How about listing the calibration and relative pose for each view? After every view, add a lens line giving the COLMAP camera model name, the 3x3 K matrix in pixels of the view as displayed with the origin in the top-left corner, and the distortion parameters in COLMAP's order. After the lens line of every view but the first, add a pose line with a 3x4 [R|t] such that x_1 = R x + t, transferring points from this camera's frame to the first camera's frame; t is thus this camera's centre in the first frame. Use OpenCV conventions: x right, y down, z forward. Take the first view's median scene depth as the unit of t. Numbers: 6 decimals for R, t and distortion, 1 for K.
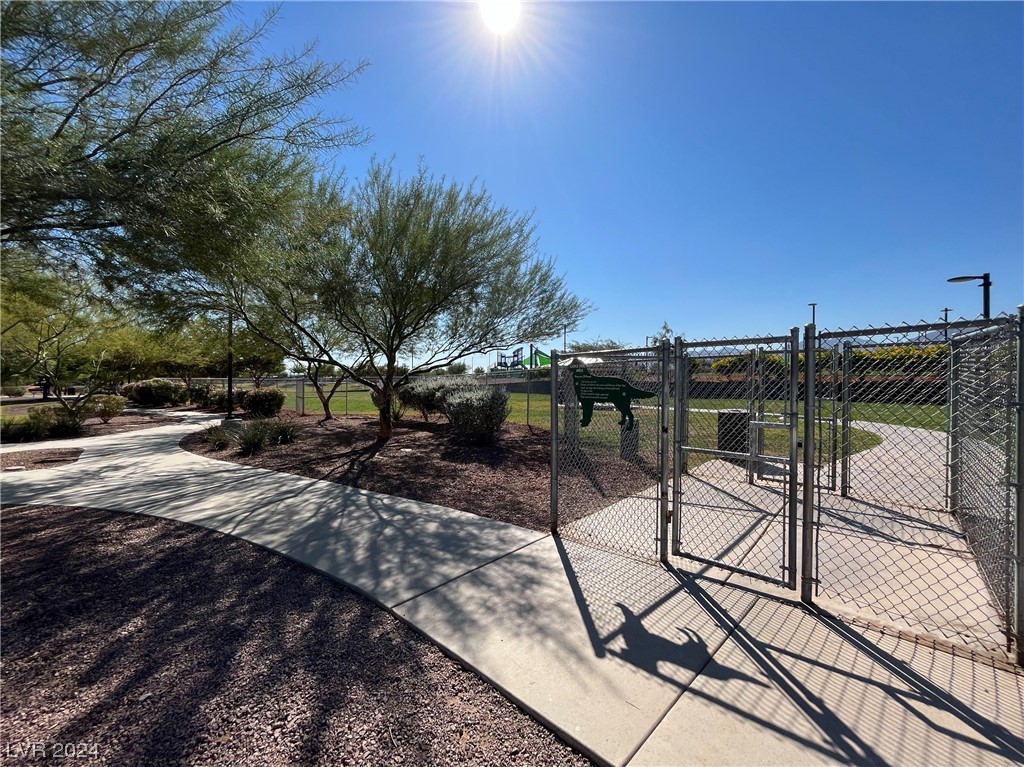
lens RADIAL K [[412.7, 0, 511.2], [0, 412.7, 382.6], [0, 0, 1]] dist [-0.000645, -0.000069]
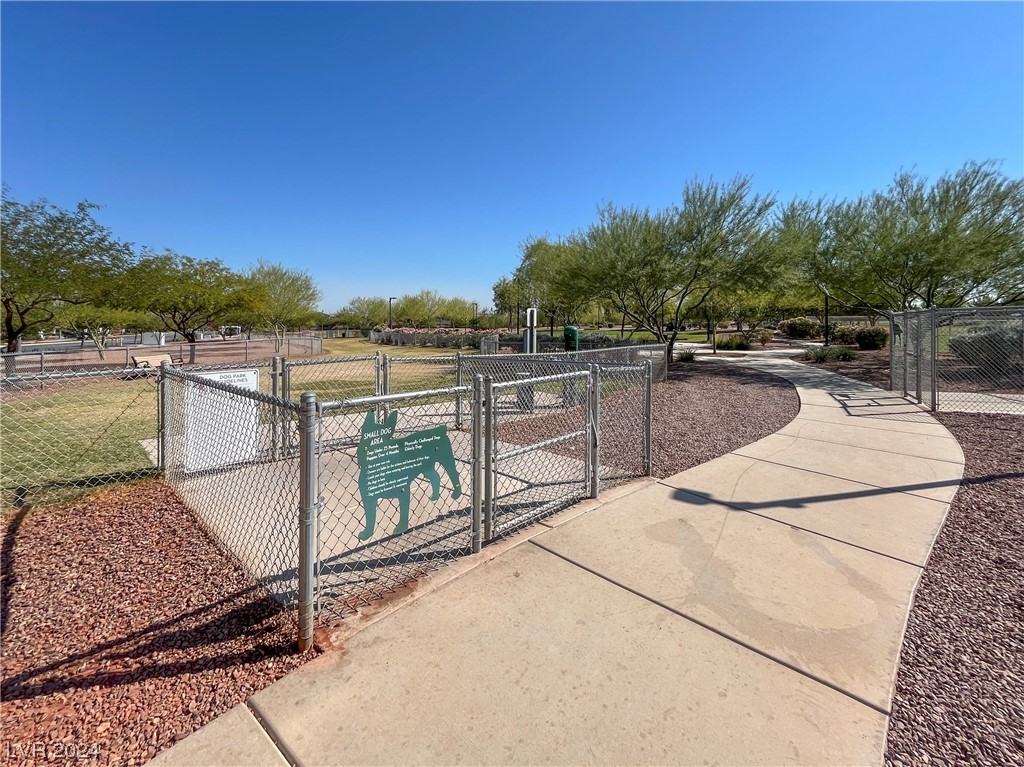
lens RADIAL K [[412.7, 0, 511.7], [0, 412.7, 381.8], [0, 0, 1]] dist [-0.000645, -0.000069]
pose [[0.222874, 0.149607, -0.963299, 0.330294], [-0.001846, 0.988217, 0.153049, -0.008966], [0.974846, -0.032332, 0.220524, -0.284739]]
